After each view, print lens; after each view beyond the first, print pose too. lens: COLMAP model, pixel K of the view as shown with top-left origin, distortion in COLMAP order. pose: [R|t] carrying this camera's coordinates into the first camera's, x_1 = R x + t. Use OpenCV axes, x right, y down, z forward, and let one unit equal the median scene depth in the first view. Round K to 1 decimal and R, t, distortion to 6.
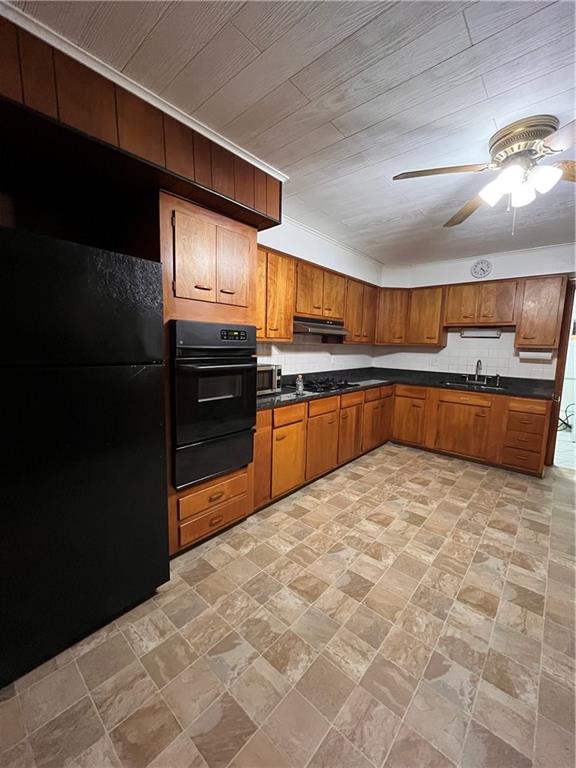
lens RADIAL K [[309.9, 0, 287.2], [0, 309.9, 383.6], [0, 0, 1]] dist [-0.005498, 0.000223]
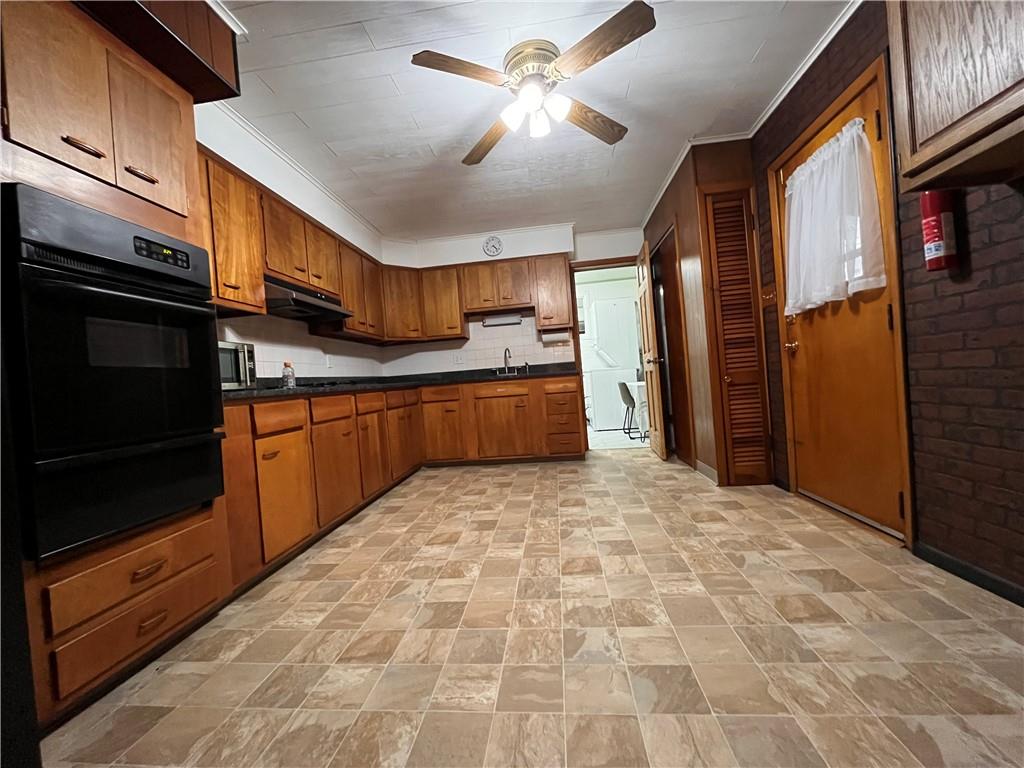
lens RADIAL K [[413.2, 0, 508.6], [0, 413.2, 384.5], [0, 0, 1]] dist [-0.005498, 0.000223]
pose [[0.815209, -0.093704, 0.571536, -0.090380], [0.166189, 0.983172, -0.075851, 0.184228], [-0.554811, 0.156817, 0.817064, 0.082711]]
